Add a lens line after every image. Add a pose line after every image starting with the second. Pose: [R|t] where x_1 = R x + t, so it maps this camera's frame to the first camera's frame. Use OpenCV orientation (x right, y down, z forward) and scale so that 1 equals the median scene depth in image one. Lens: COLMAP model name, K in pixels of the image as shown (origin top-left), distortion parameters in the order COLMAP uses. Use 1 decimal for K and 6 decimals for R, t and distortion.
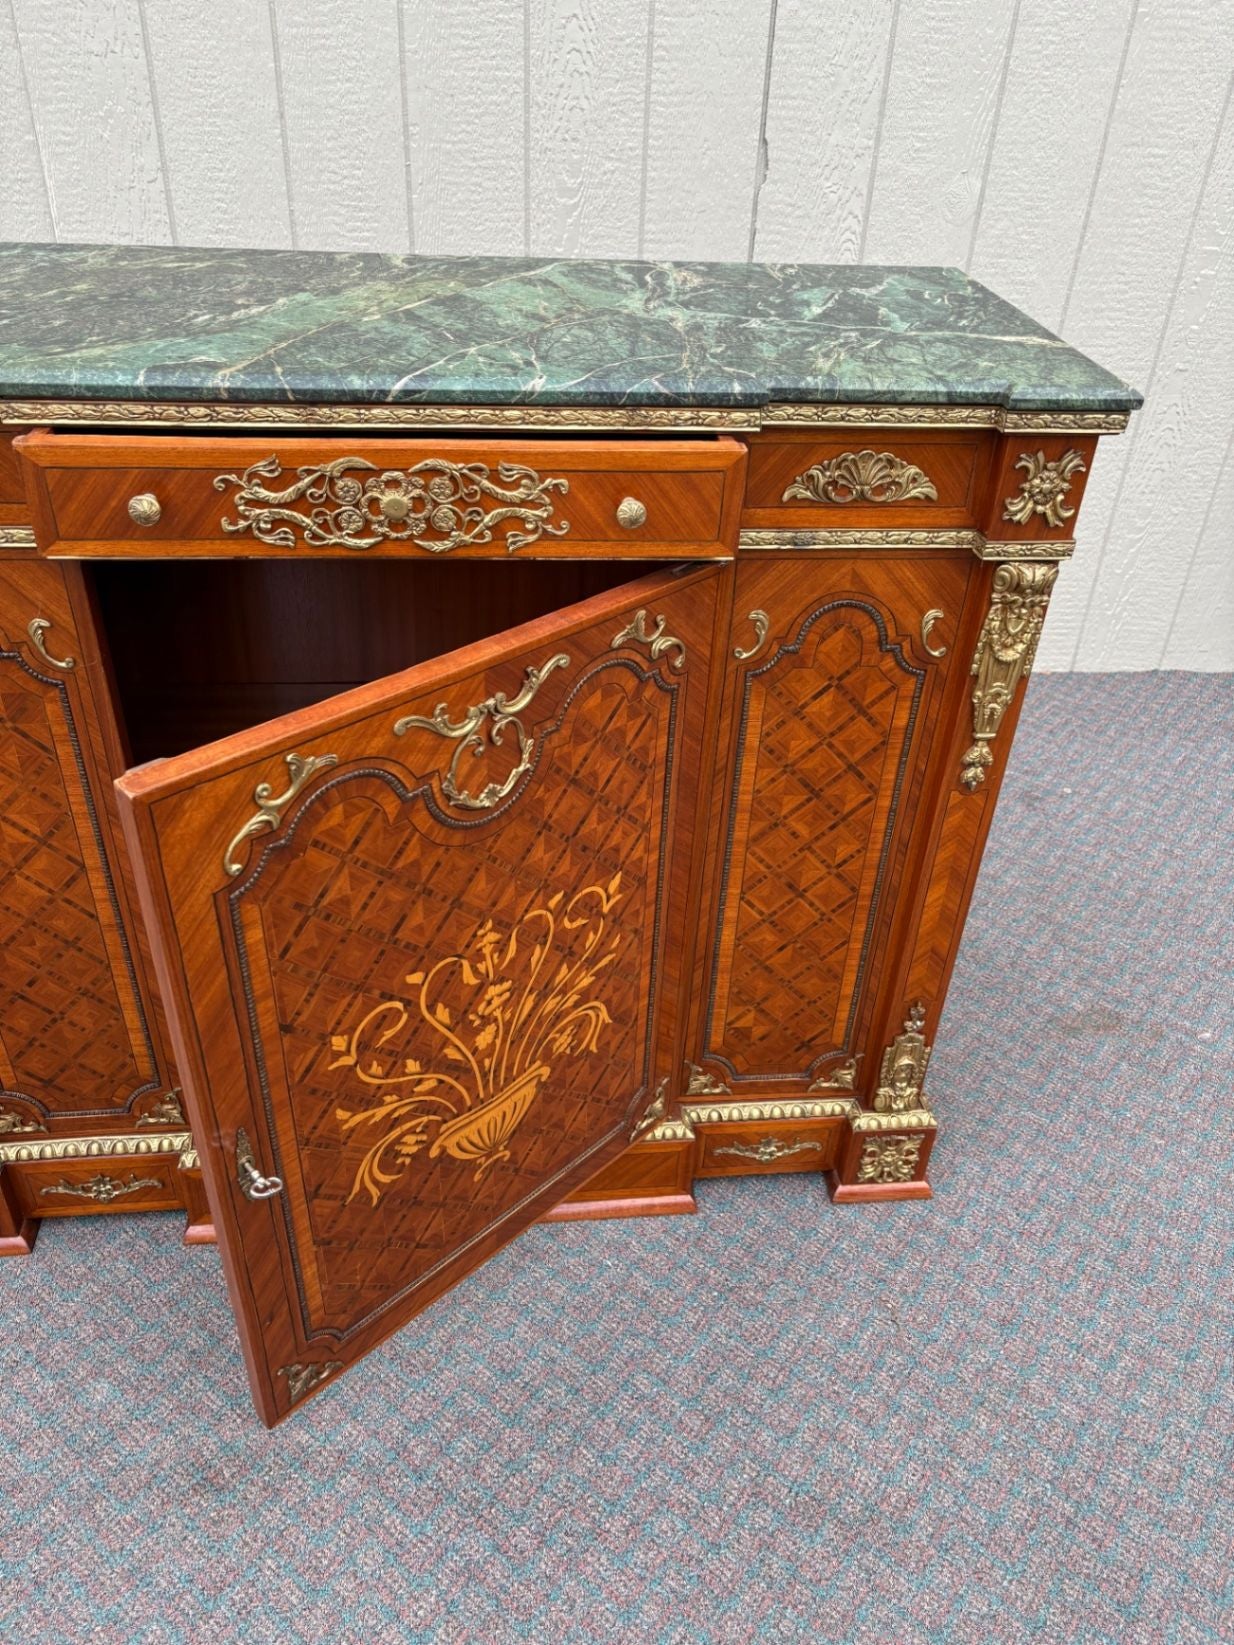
lens RADIAL K [[1244.6, 0, 627.9], [0, 1244.6, 825.1], [0, 0, 1]] dist [0.010693, 0.003987]
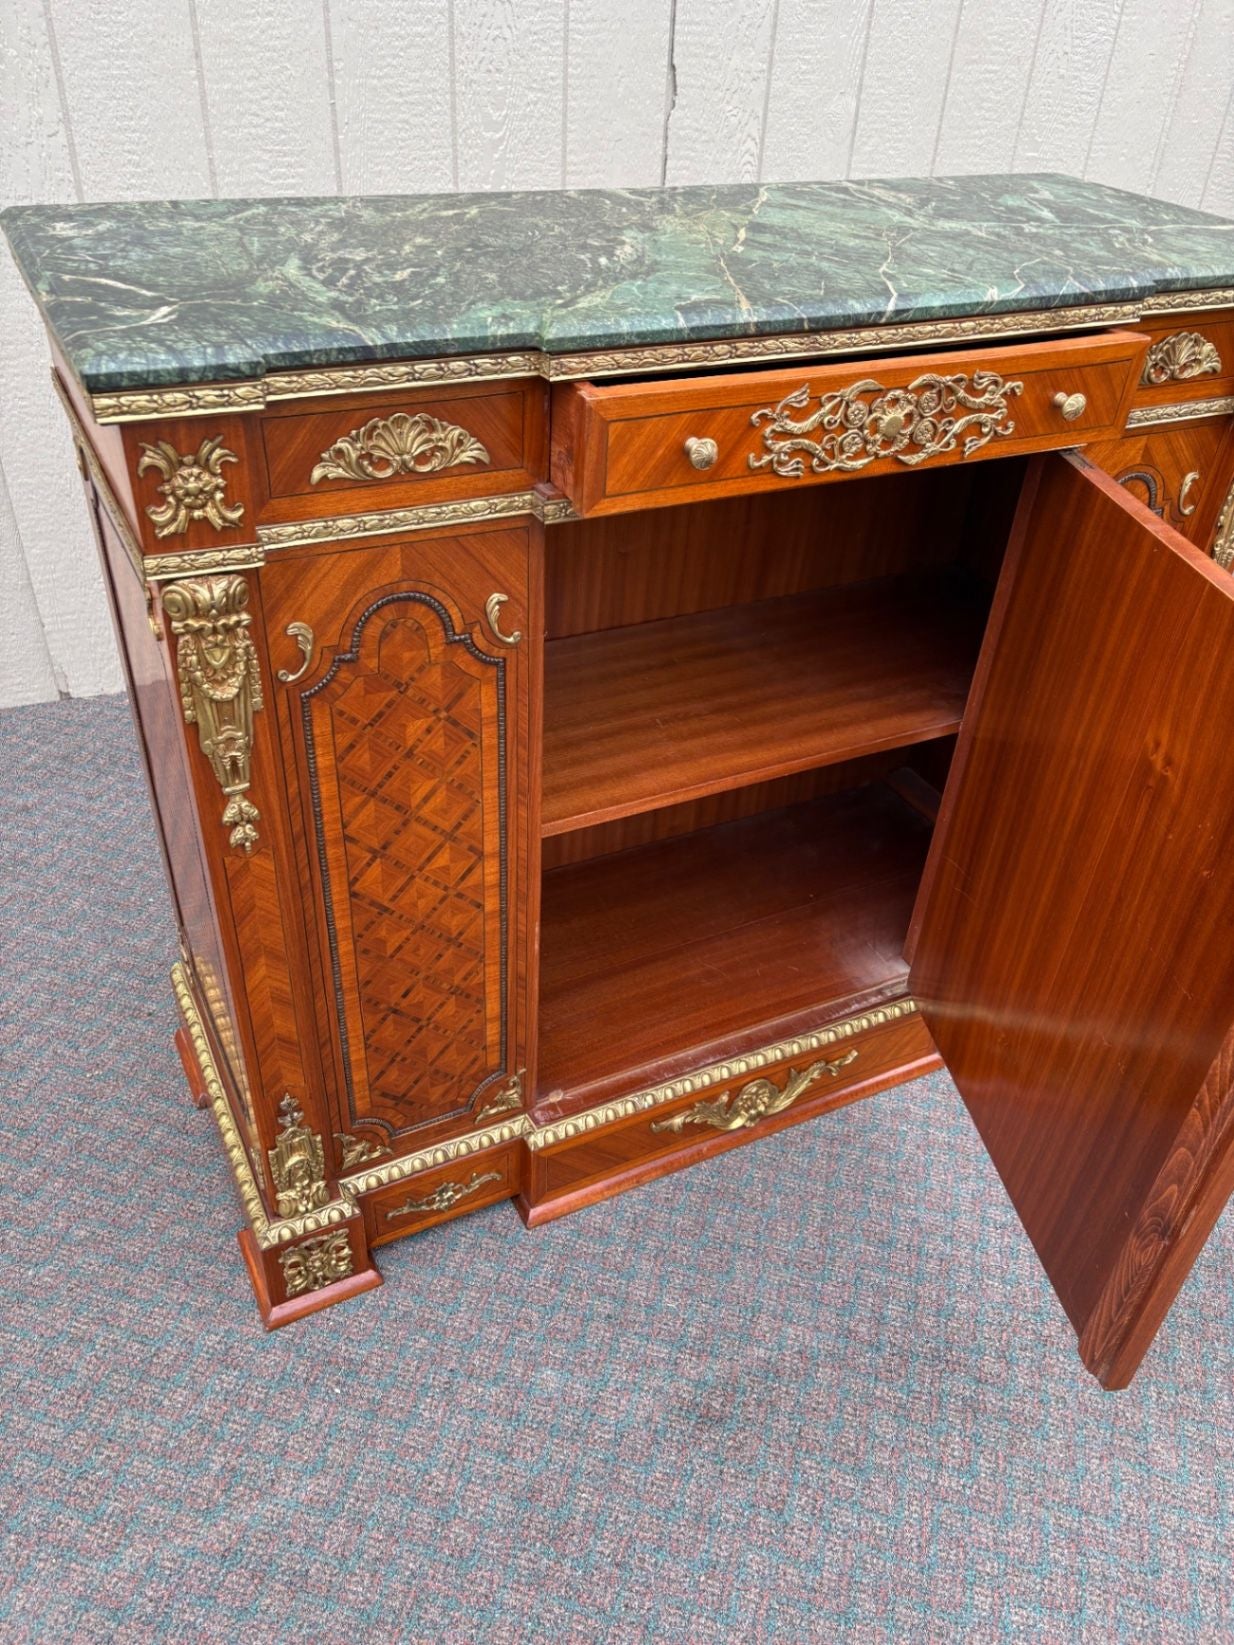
lens RADIAL K [[1242.1, 0, 630.4], [0, 1242.1, 831.6], [0, 0, 1]] dist [0.031631, -0.035806]
pose [[0.933212, -0.207297, 0.293500, -0.608014], [0.194115, 0.978207, 0.073695, -0.032515], [-0.302381, -0.011800, 0.953114, 0.051346]]
